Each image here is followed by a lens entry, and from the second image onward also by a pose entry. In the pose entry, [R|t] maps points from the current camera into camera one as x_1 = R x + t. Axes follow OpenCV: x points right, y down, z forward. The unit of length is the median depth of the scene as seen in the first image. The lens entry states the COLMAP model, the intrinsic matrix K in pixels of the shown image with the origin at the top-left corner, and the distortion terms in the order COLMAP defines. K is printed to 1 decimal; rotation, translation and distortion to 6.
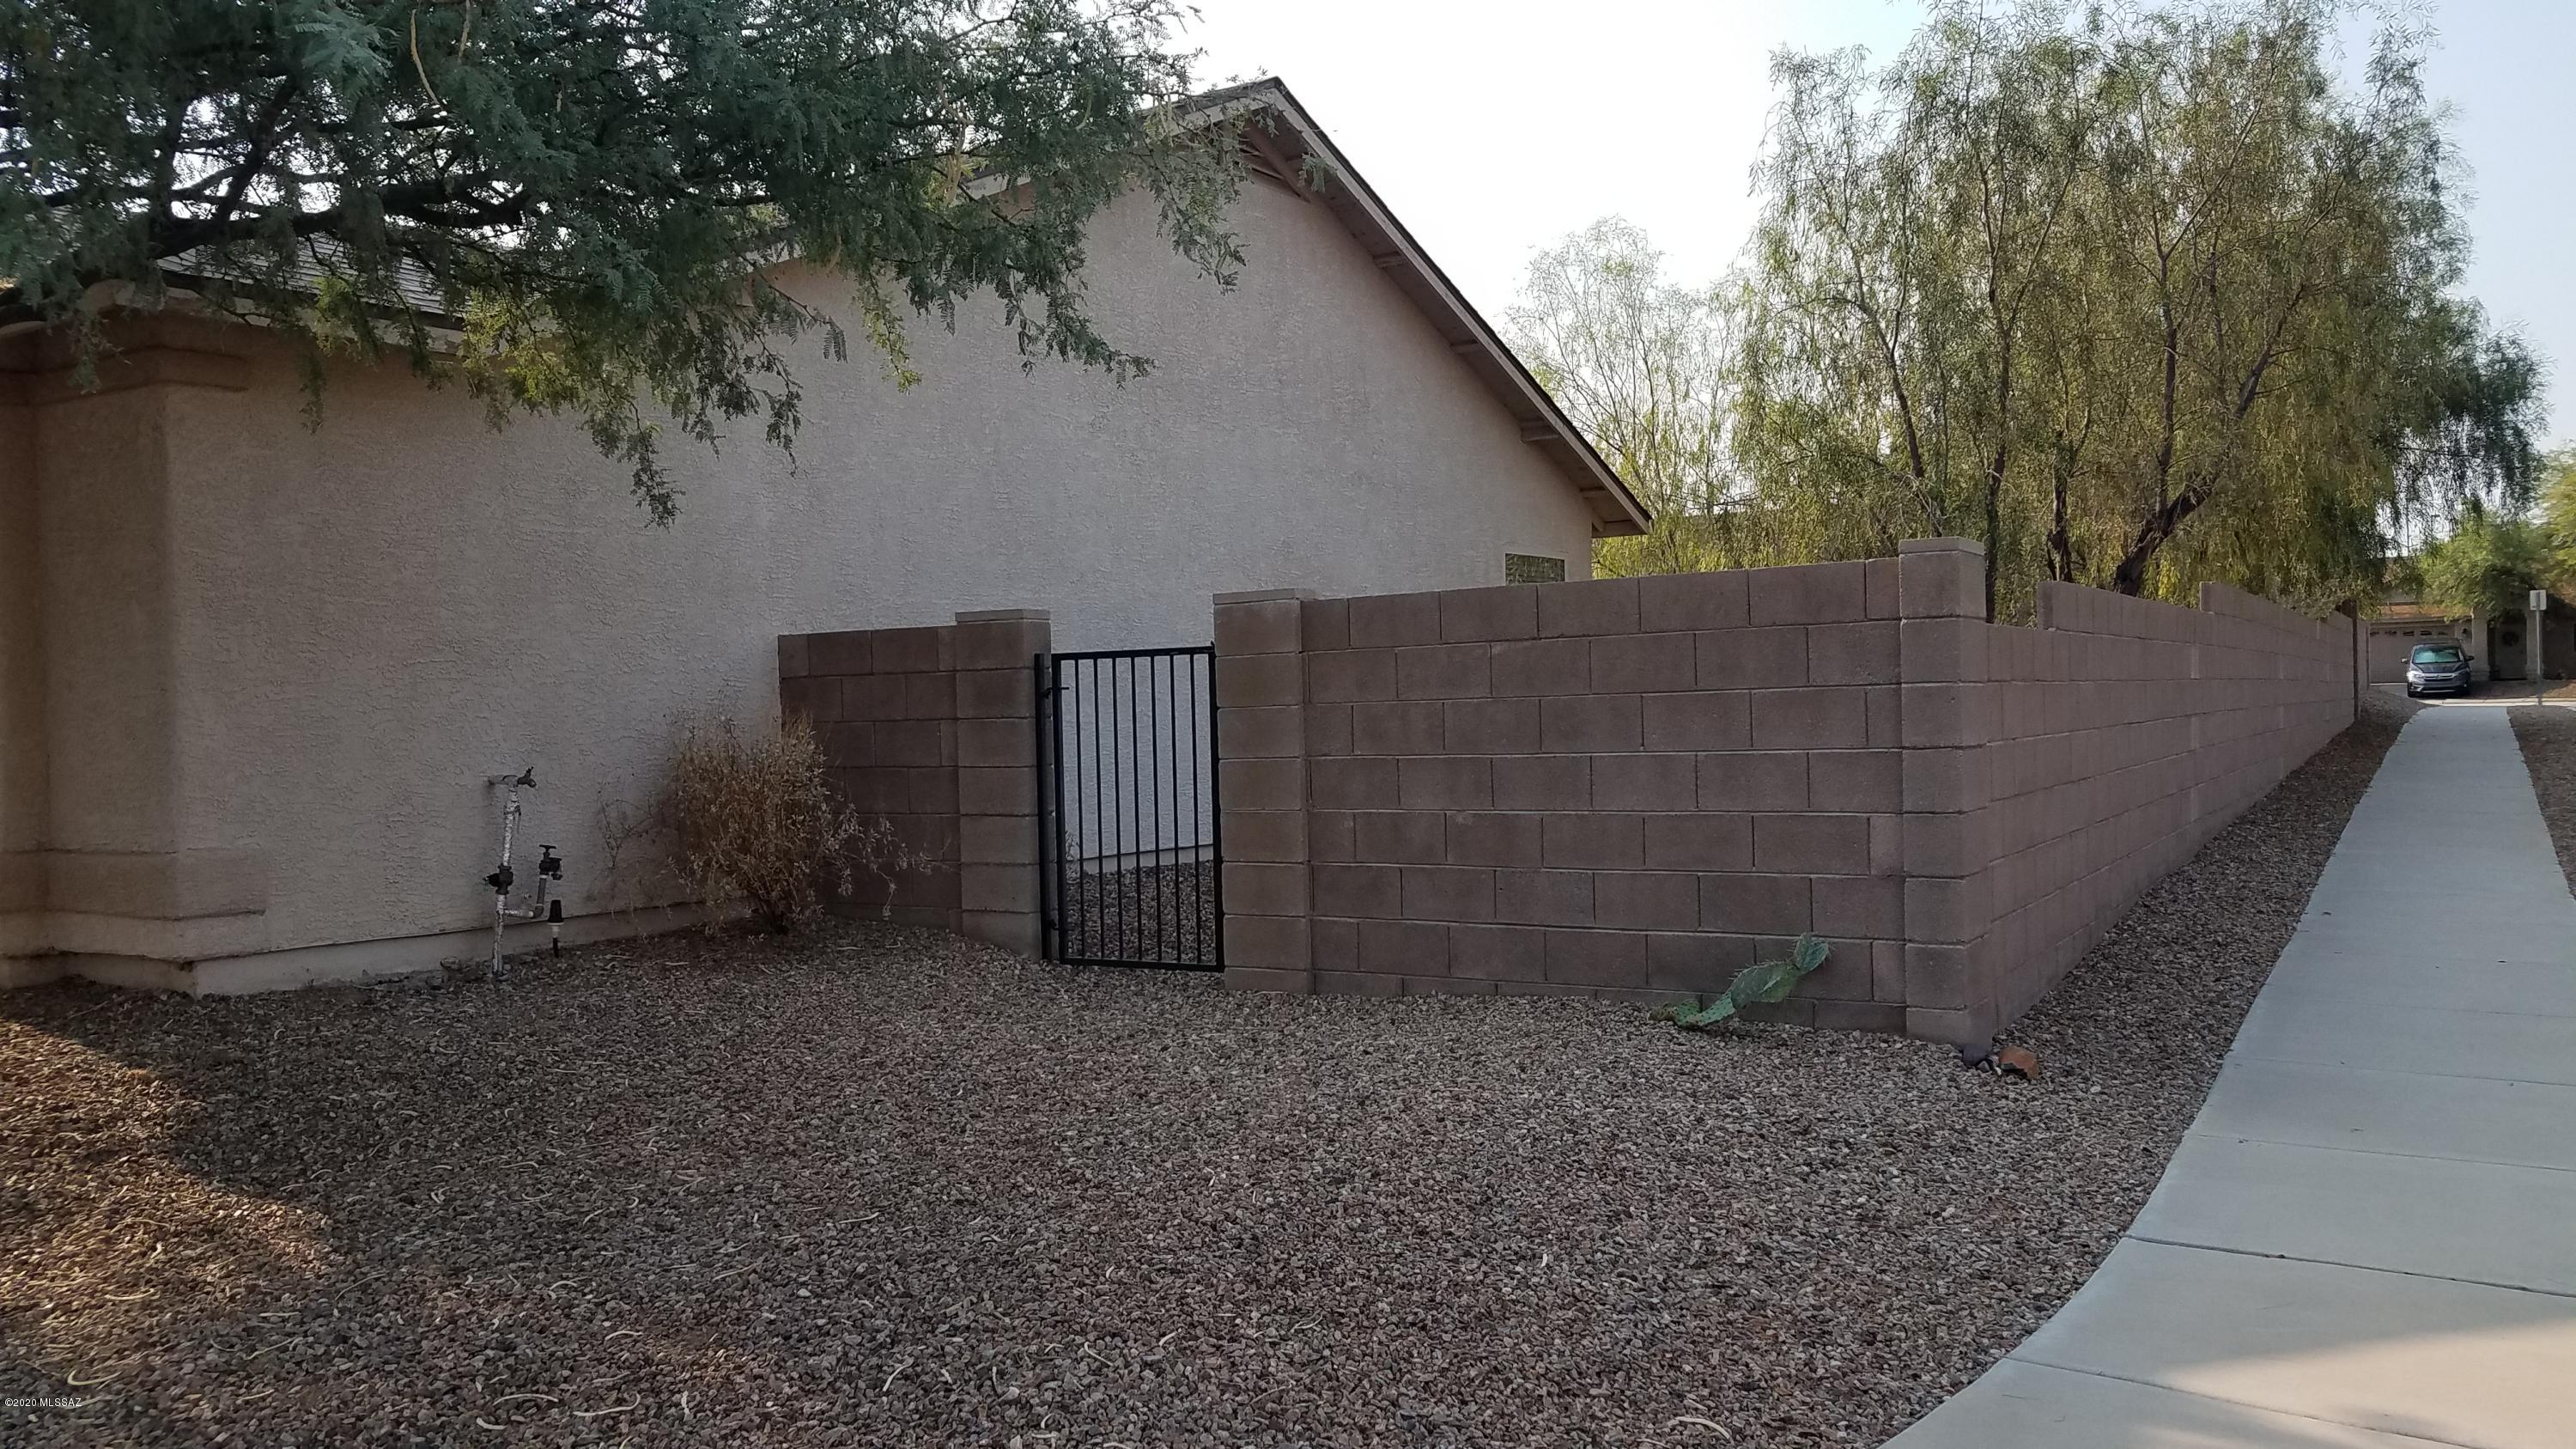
lens RADIAL K [[2045.2, 0, 1233.9], [0, 2045.2, 718.9], [0, 0, 1]] dist [-0.003519, 0.163129]
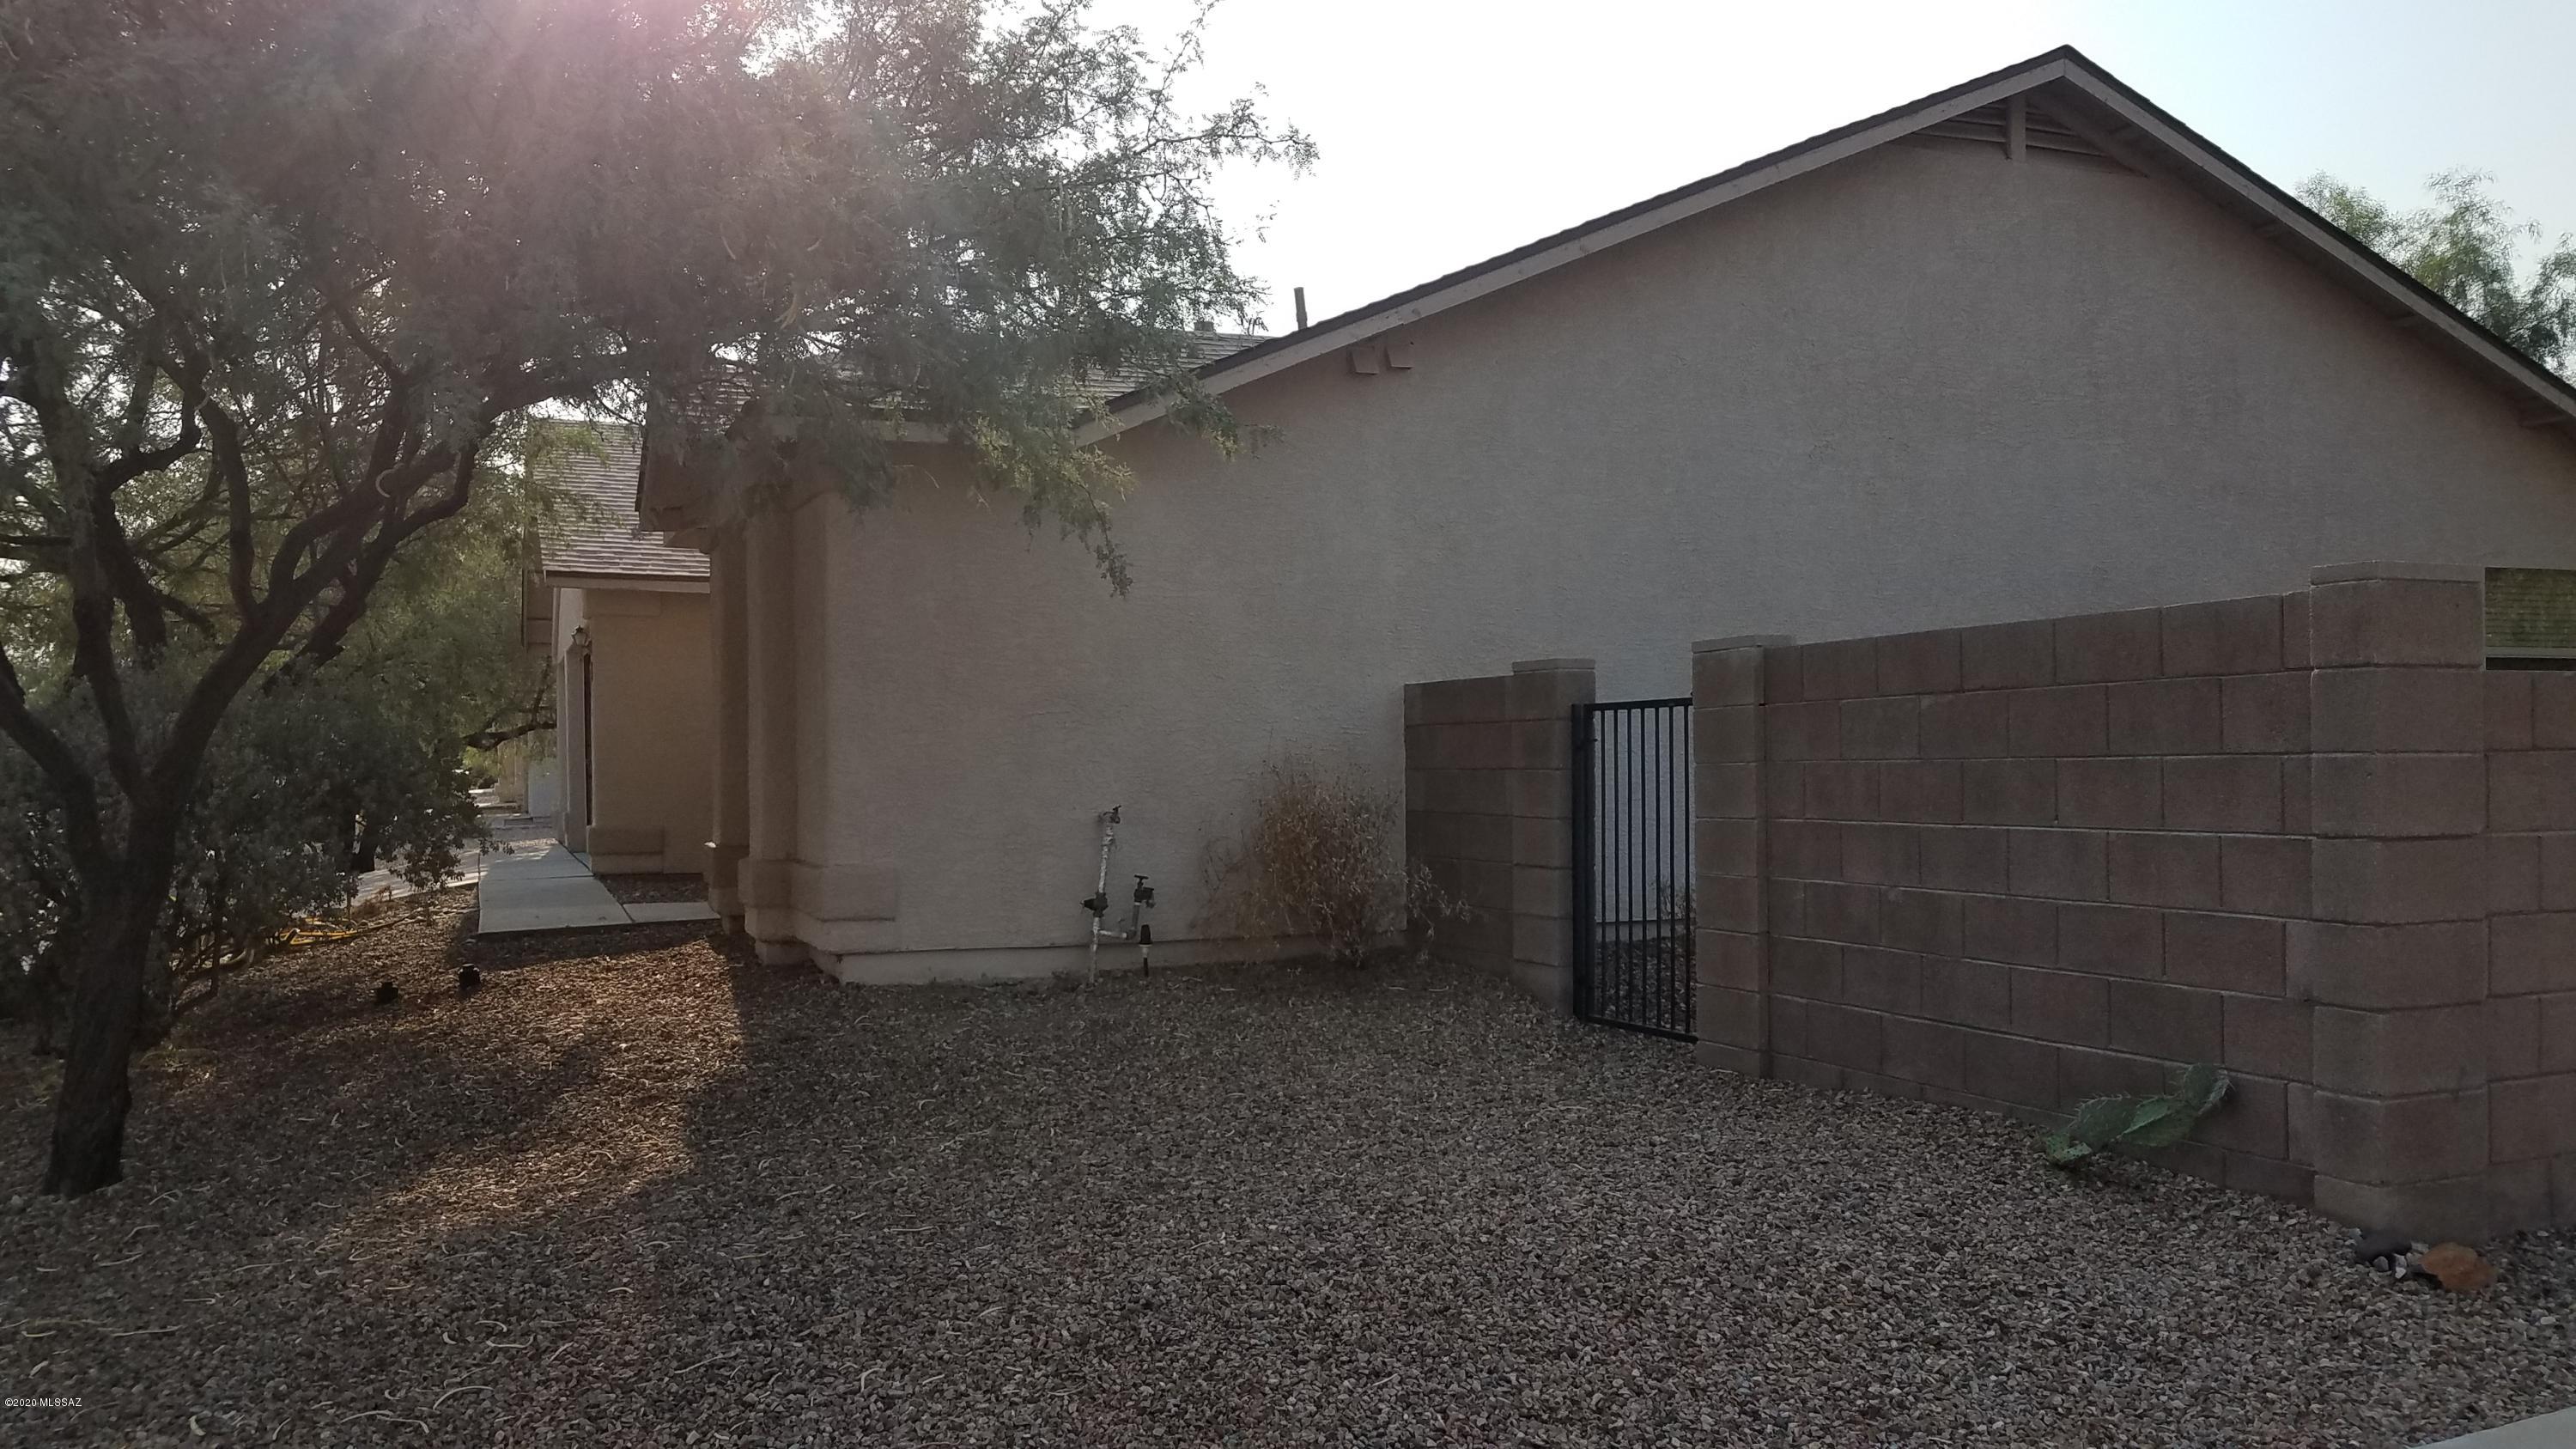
lens RADIAL K [[2025.9, 0, 1249.8], [0, 2025.9, 744.0], [0, 0, 1]] dist [0.002549, 0.041622]
pose [[0.825323, 0.011127, -0.564551, 0.341875], [-0.011946, 0.999926, 0.002244, -0.013696], [0.564534, 0.004892, 0.825395, 0.115065]]
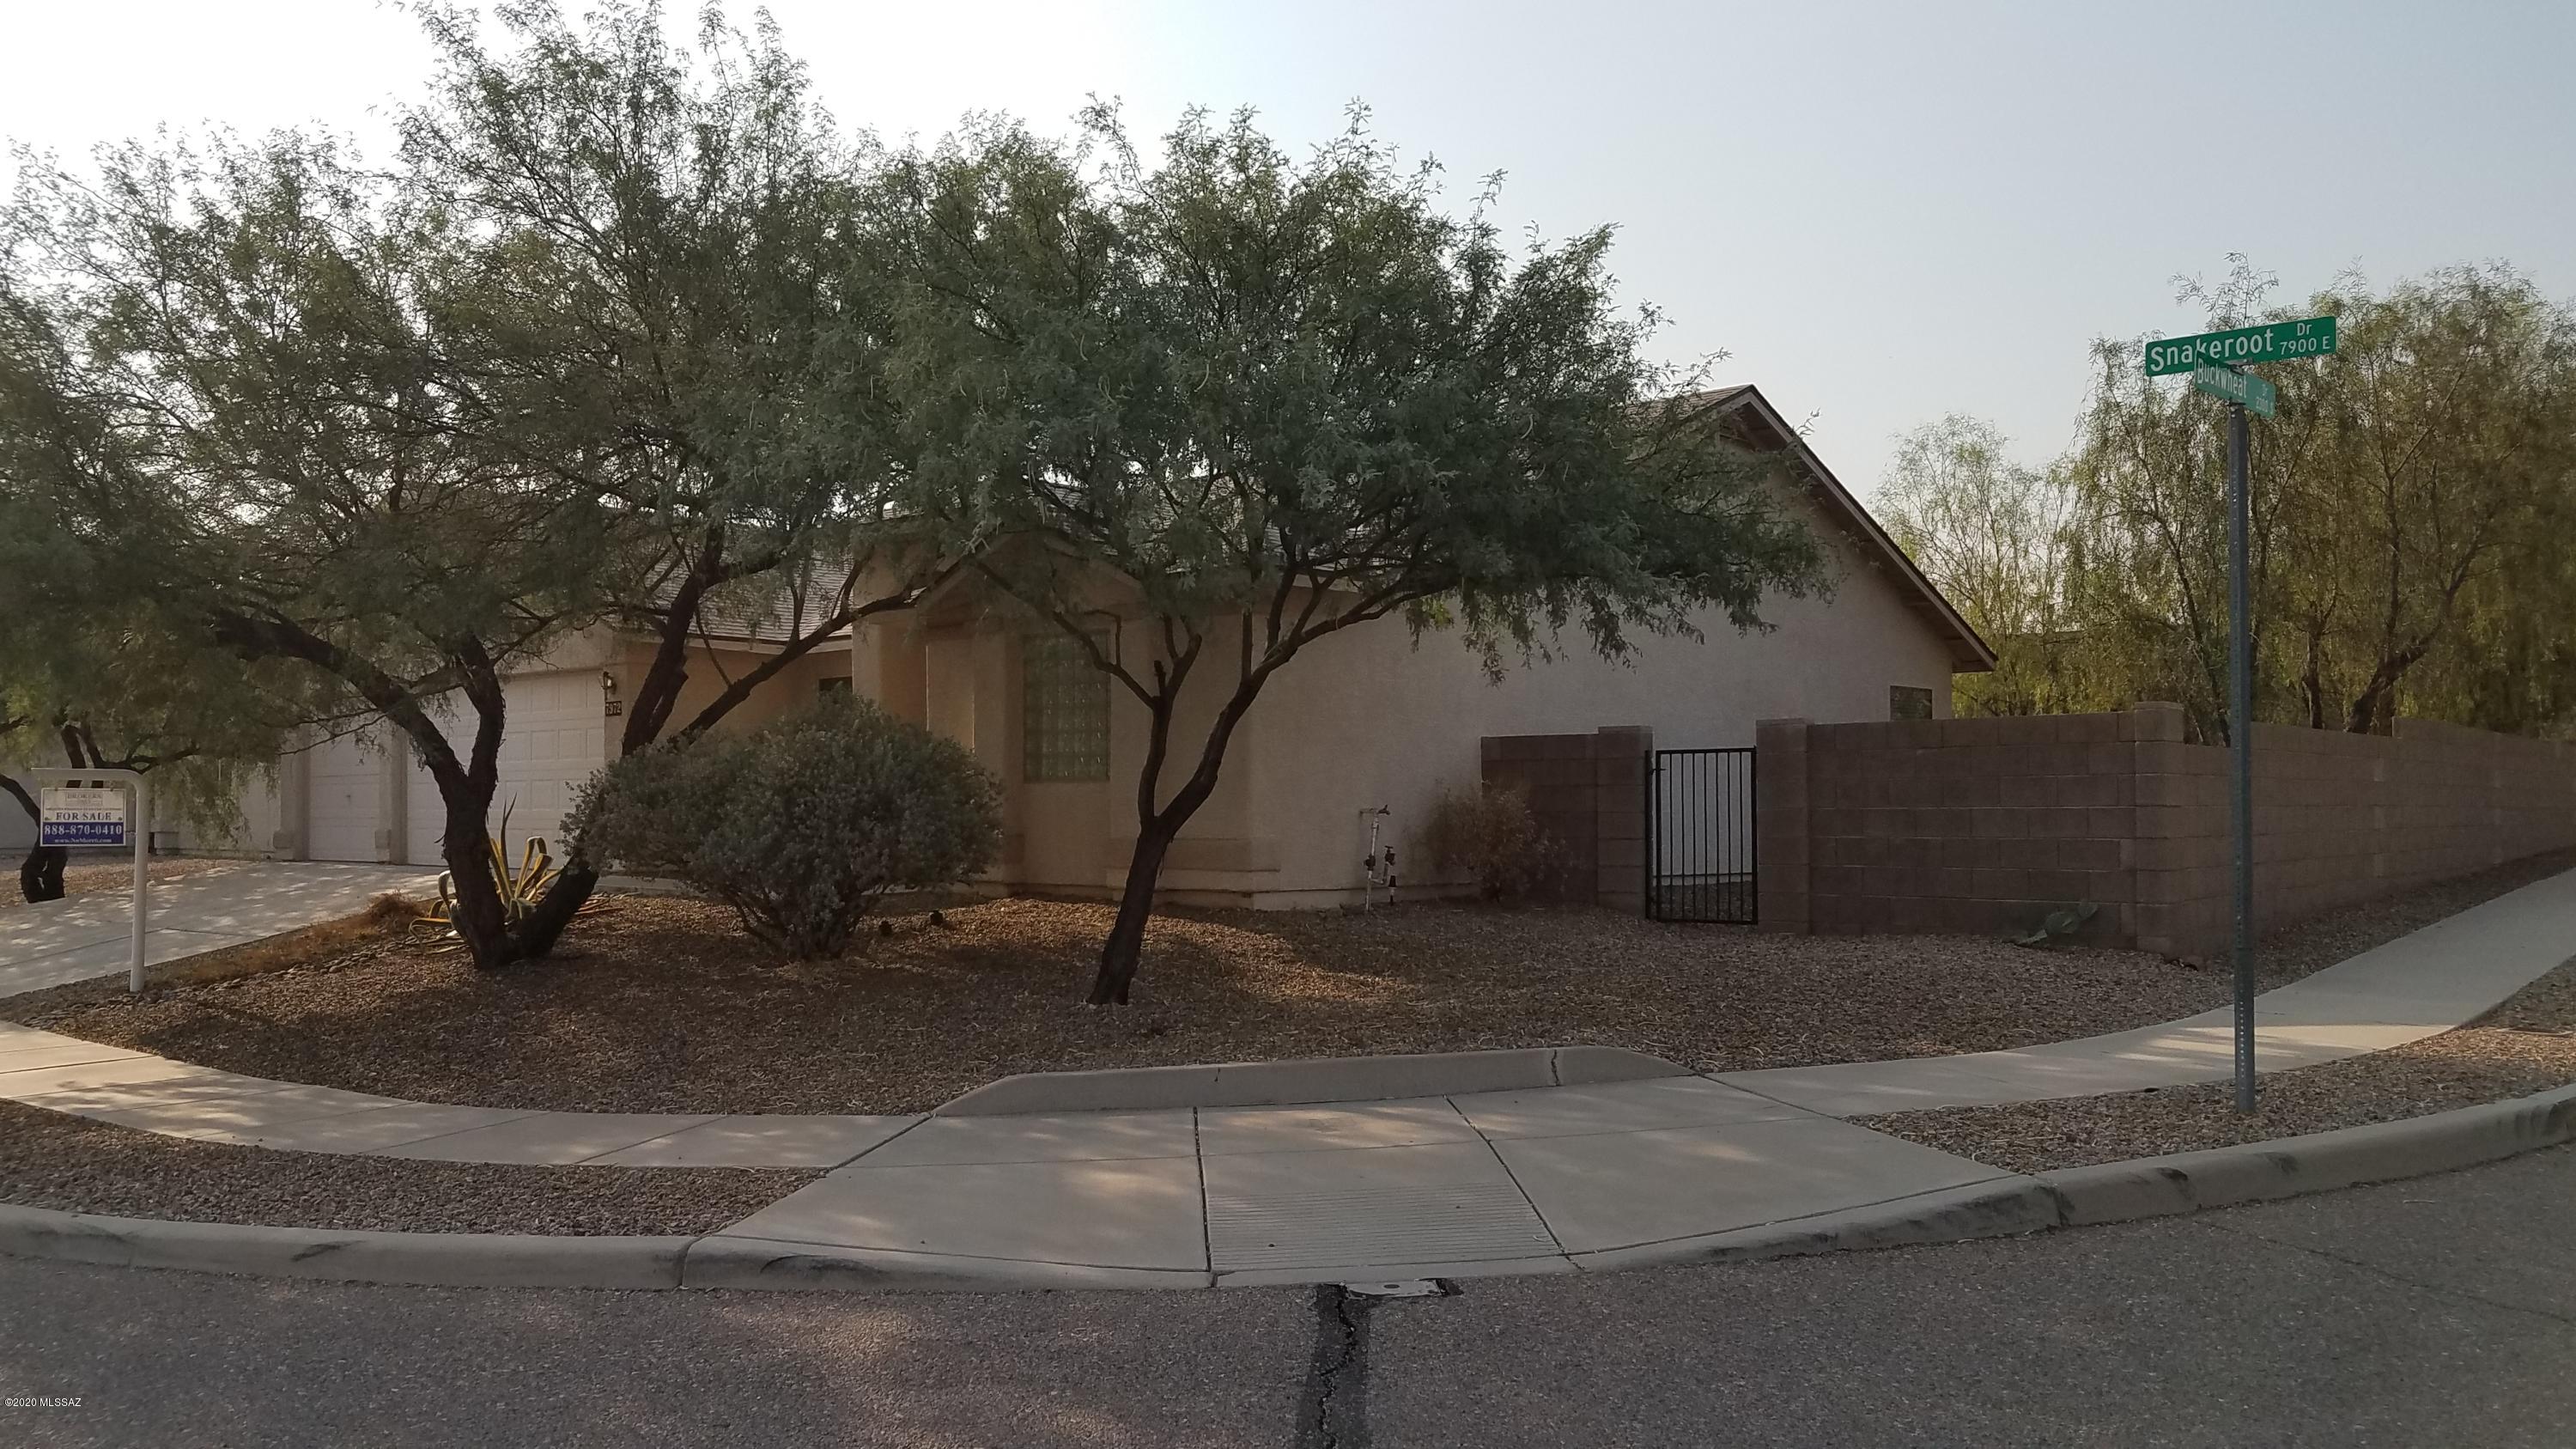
lens RADIAL K [[2025.9, 0, 1249.8], [0, 2025.9, 744.0], [0, 0, 1]] dist [0.002549, 0.041622]
pose [[0.989005, 0.019842, -0.146546, -0.190780], [-0.025028, 0.999121, -0.033628, 0.033579], [0.145750, 0.036926, 0.988632, -0.864234]]
